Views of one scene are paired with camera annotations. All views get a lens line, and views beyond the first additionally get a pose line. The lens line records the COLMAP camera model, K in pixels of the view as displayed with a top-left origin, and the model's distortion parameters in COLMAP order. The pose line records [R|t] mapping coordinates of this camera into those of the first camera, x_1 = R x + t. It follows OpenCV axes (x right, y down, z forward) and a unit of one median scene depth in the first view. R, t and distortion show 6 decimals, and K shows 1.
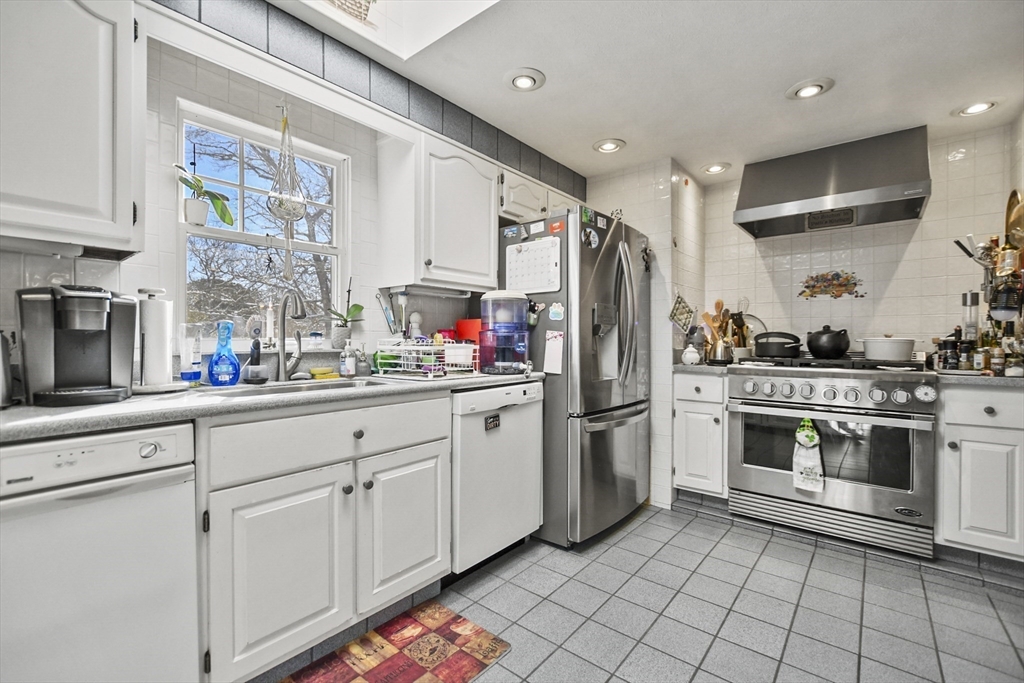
lens RADIAL K [[447.4, 0, 506.5], [0, 447.4, 342.6], [0, 0, 1]] dist [-0.014615, 0.003779]
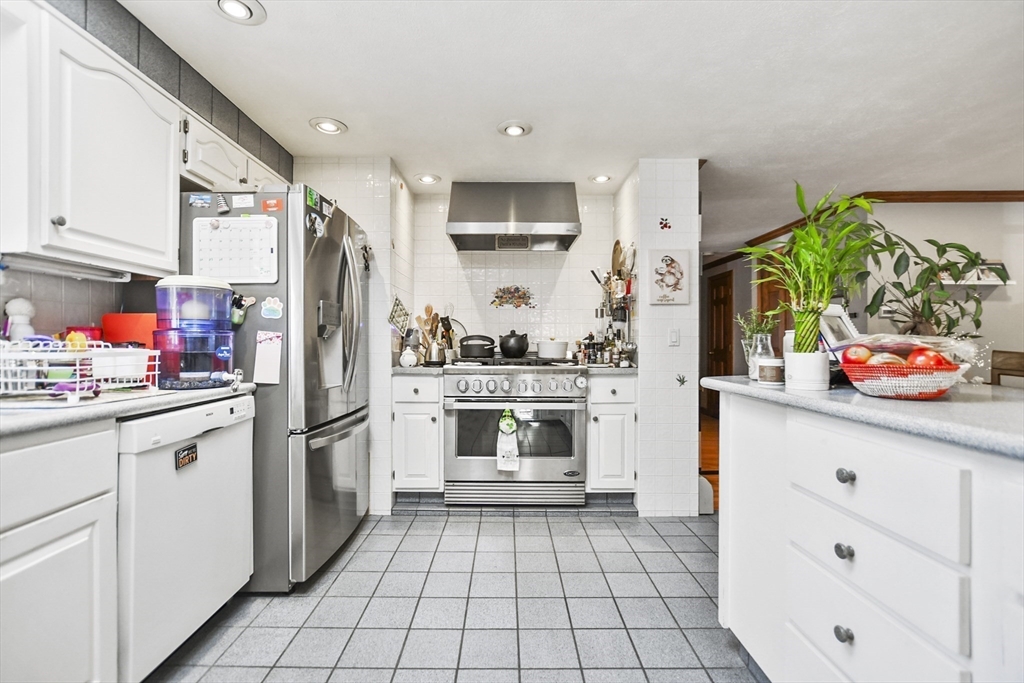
lens RADIAL K [[447.4, 0, 508.1], [0, 447.4, 342.3], [0, 0, 1]] dist [-0.014615, 0.003779]
pose [[0.765940, -0.000919, 0.642912, -0.087404], [0.004520, 0.999982, -0.003955, -0.001121], [-0.642896, 0.005935, 0.765930, 0.103206]]
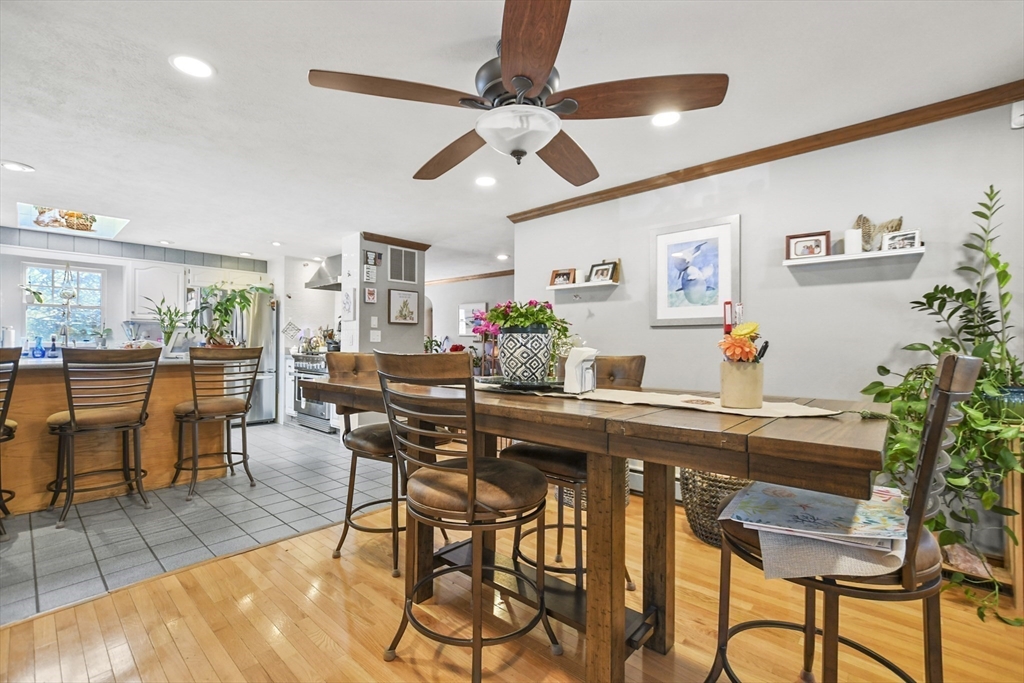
lens RADIAL K [[447.4, 0, 510.8], [0, 447.4, 342.7], [0, 0, 1]] dist [-0.014615, 0.003779]
pose [[0.999397, 0.001537, -0.034683, 1.997717], [-0.001885, 0.999948, -0.009999, 0.014469], [0.034666, 0.010059, 0.999348, -1.398115]]
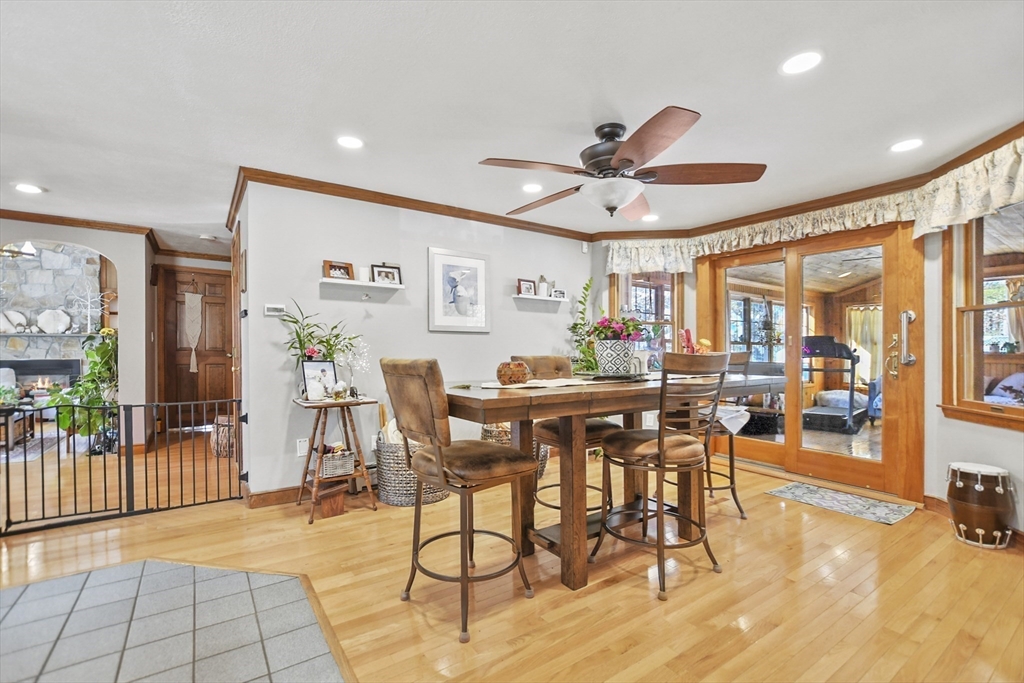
lens RADIAL K [[447.4, 0, 505.4], [0, 447.4, 358.3], [0, 0, 1]] dist [-0.014615, 0.003779]
pose [[0.271827, -0.022940, 0.962073, 0.831008], [0.000026, 0.999716, 0.023830, 0.008877], [-0.962346, -0.006453, 0.271750, -0.645041]]
